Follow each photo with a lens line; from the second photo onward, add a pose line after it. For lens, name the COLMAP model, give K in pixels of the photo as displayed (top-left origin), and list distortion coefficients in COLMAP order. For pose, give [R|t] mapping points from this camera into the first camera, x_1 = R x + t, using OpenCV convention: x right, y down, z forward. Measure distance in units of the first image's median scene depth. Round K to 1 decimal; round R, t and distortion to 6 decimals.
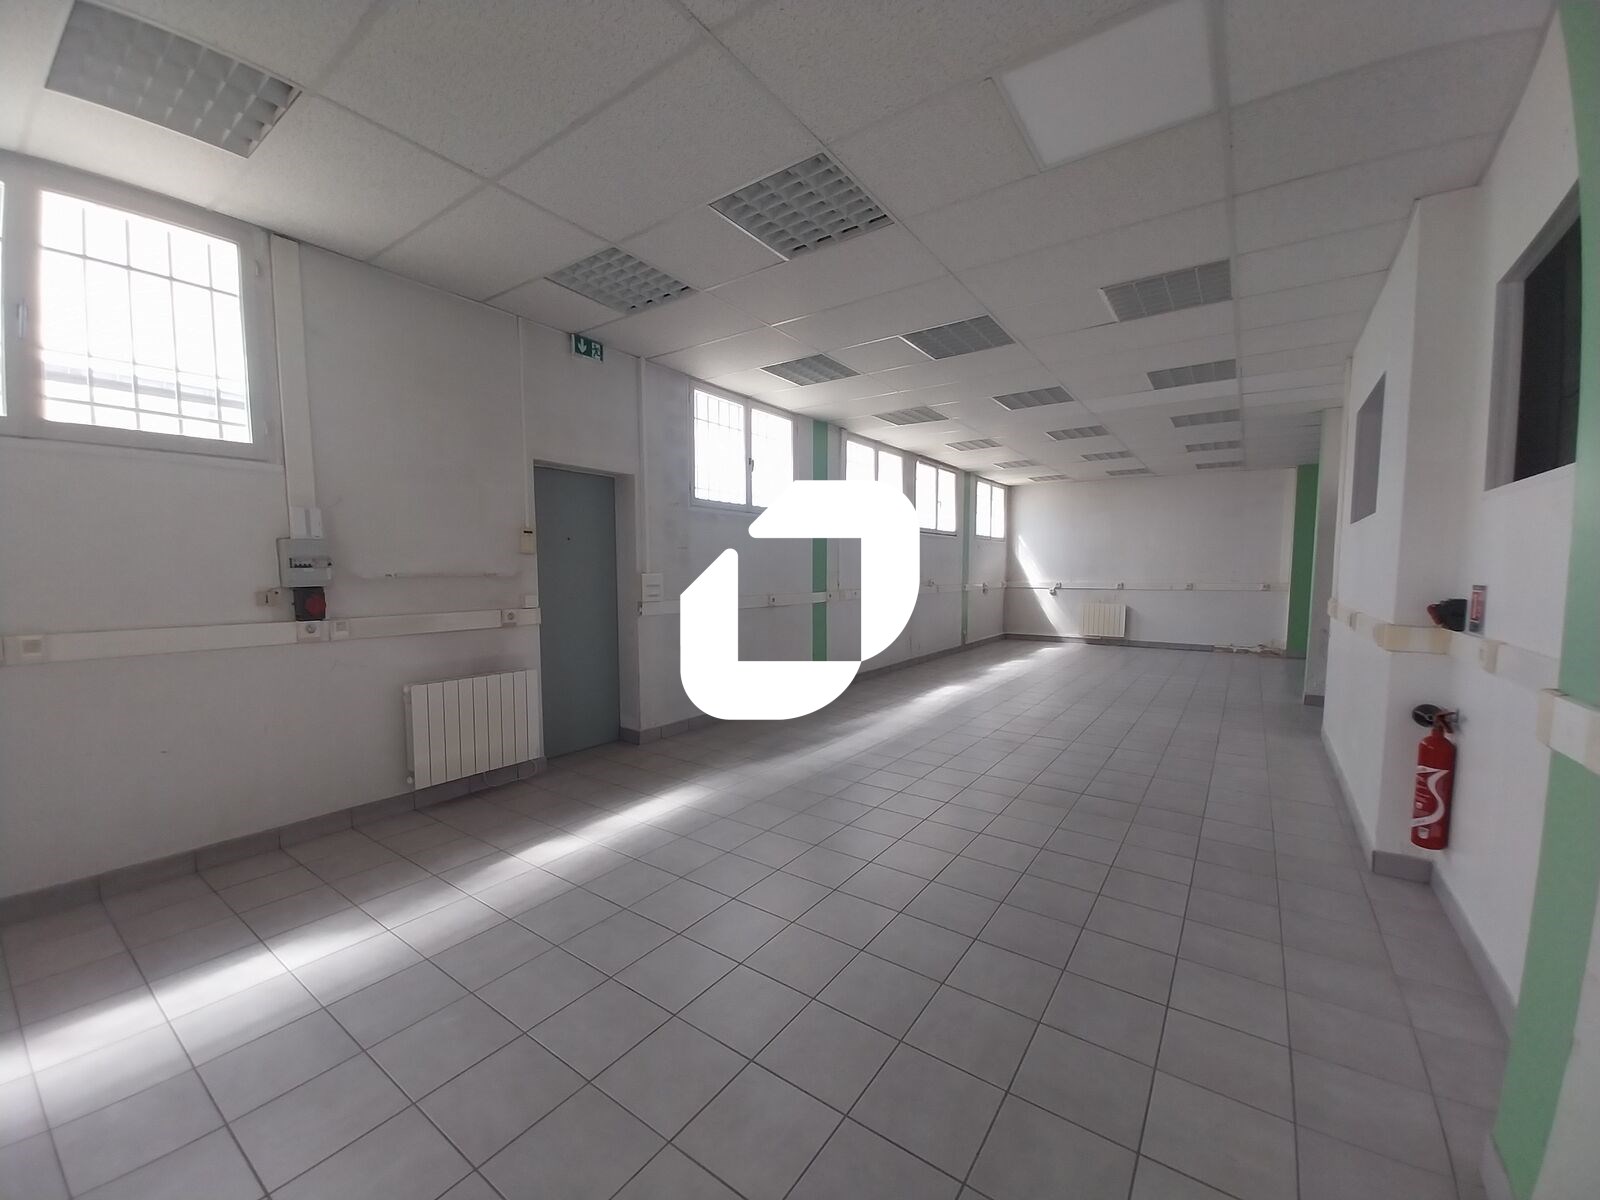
lens RADIAL K [[633.3, 0, 807.5], [0, 633.3, 618.6], [0, 0, 1]] dist [0.000244, -0.000059]
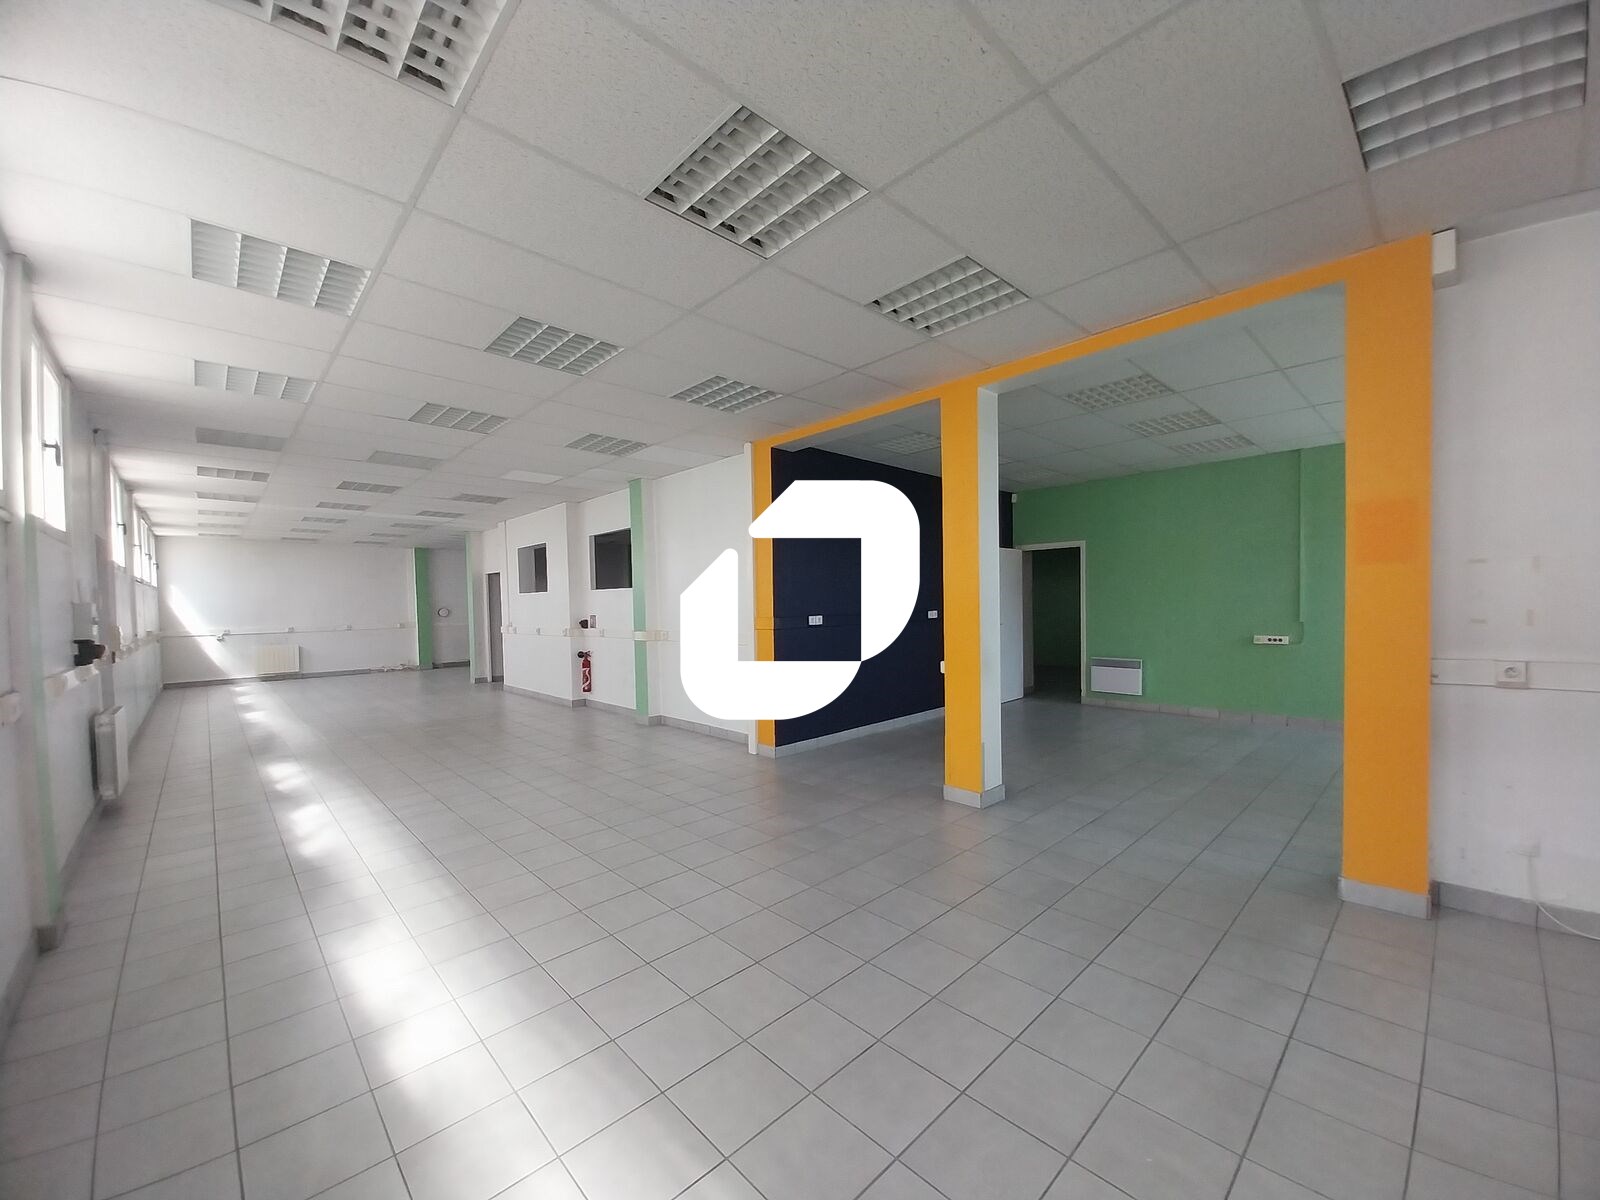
lens RADIAL K [[633.3, 0, 807.5], [0, 633.3, 618.6], [0, 0, 1]] dist [0.000244, -0.000059]
pose [[0.186452, -0.025912, 0.982122, -0.549876], [0.095759, 0.995372, 0.008083, 0.013190], [-0.977786, 0.092540, 0.188070, -0.216057]]
